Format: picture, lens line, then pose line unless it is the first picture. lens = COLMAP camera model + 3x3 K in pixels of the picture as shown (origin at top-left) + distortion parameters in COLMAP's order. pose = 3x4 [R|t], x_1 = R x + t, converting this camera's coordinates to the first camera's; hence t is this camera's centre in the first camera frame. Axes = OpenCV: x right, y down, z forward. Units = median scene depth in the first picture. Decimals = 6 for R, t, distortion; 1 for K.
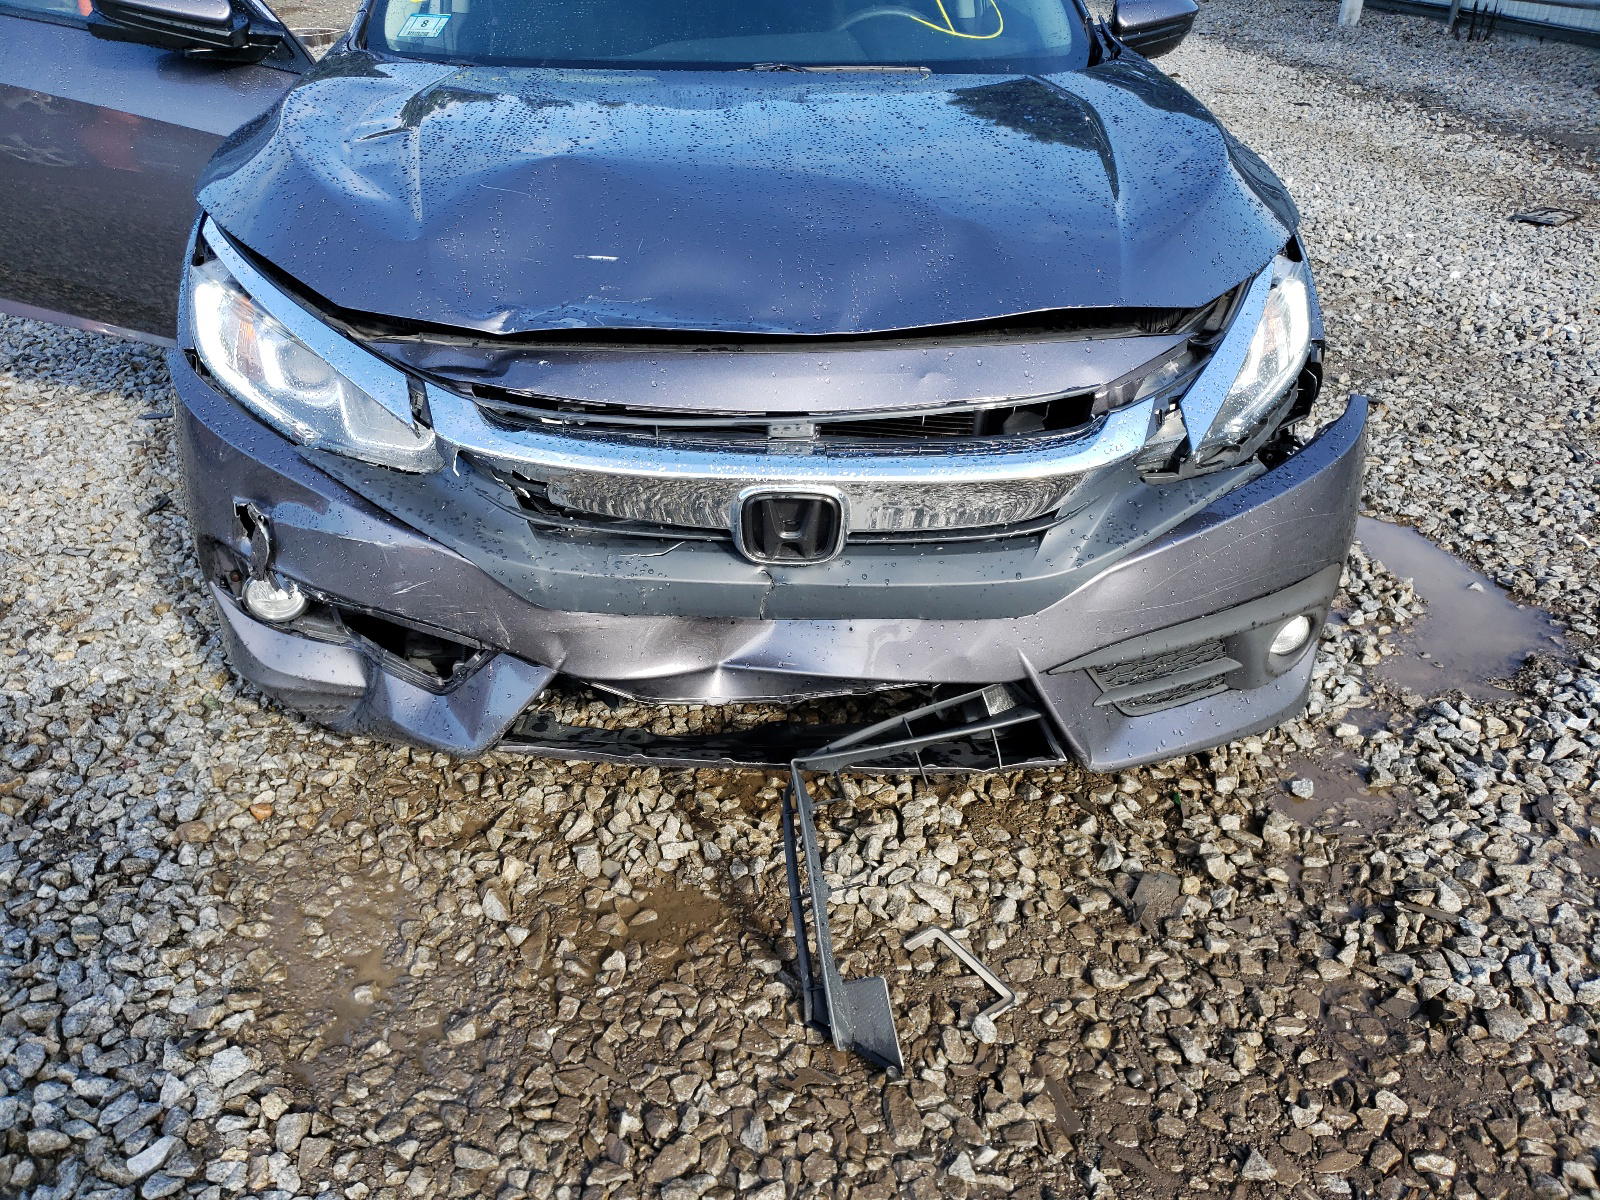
lens RADIAL K [[1186.8, 0, 800.0], [0, 1186.8, 600.0], [0, 0, 1]] dist [0.004807, 0.003234]
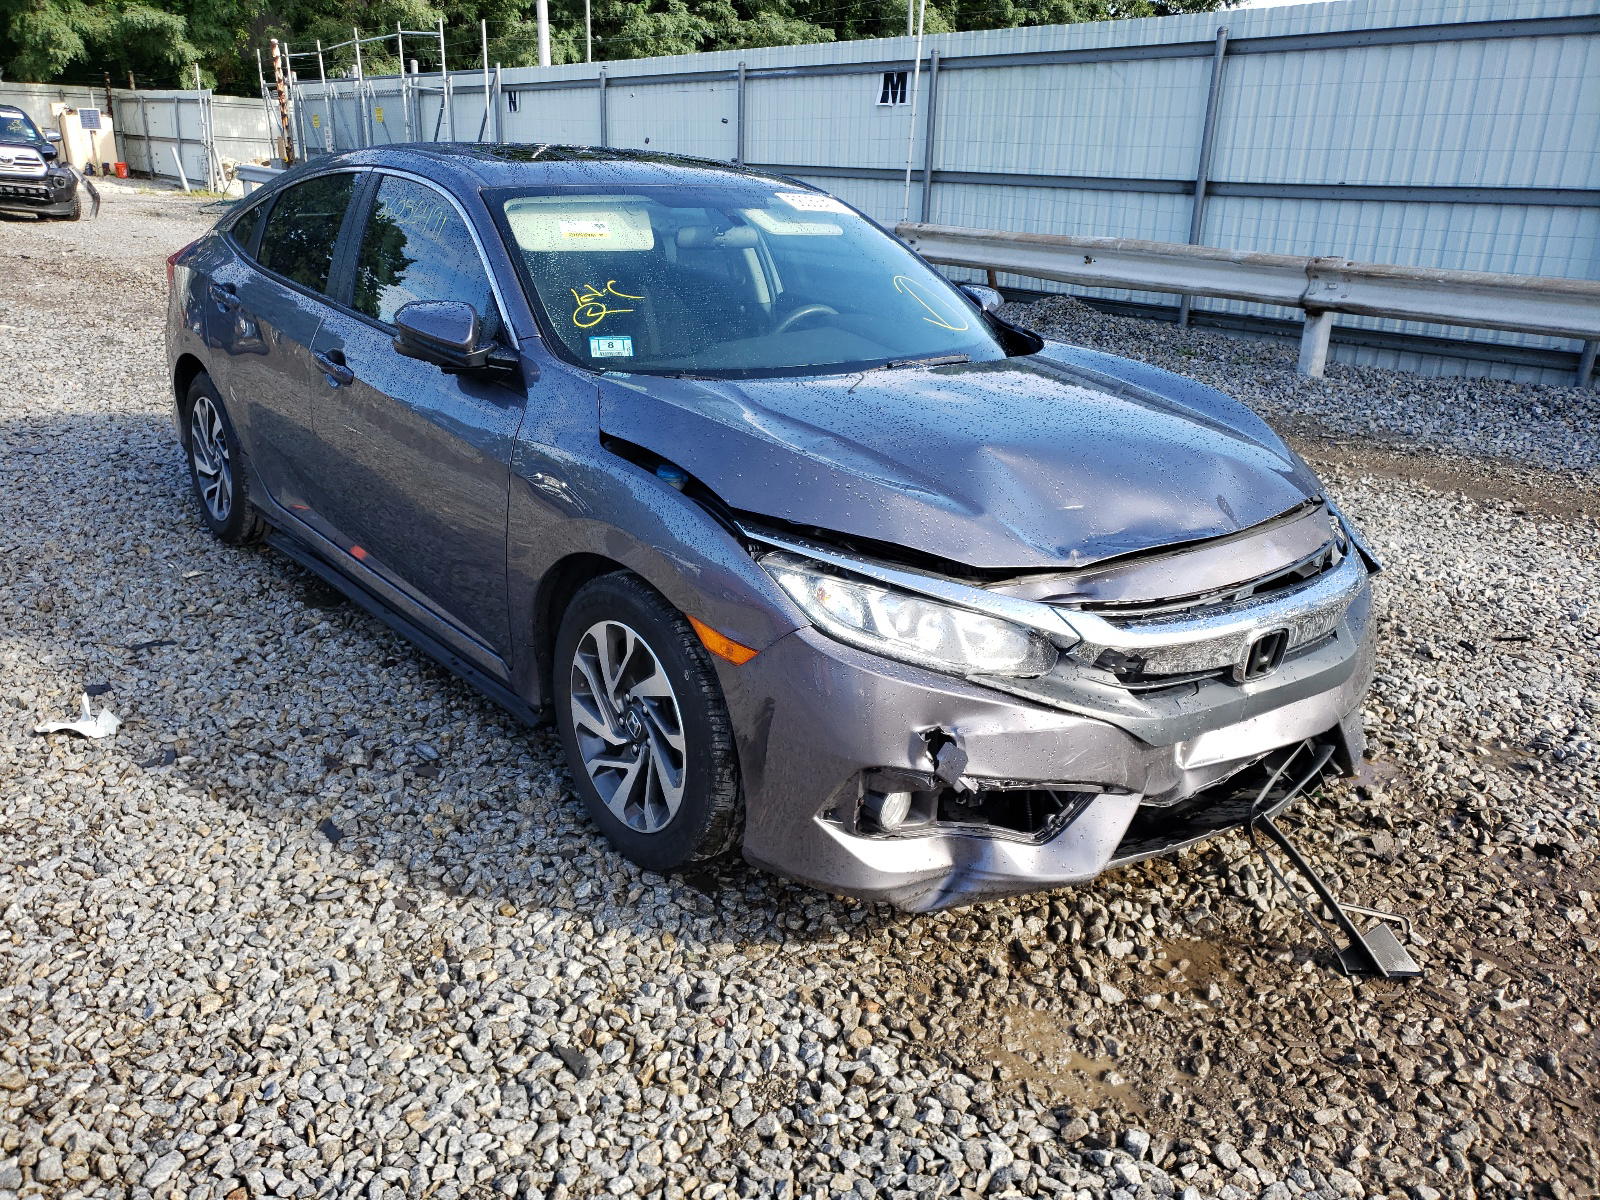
lens RADIAL K [[1186.8, 0, 800.0], [0, 1186.8, 600.0], [0, 0, 1]] dist [0.004807, 0.003234]
pose [[0.833457, -0.178431, 0.522983, -1.289771], [0.261407, 0.961147, -0.088670, -0.147694], [-0.486843, 0.210614, 0.847718, -0.033339]]
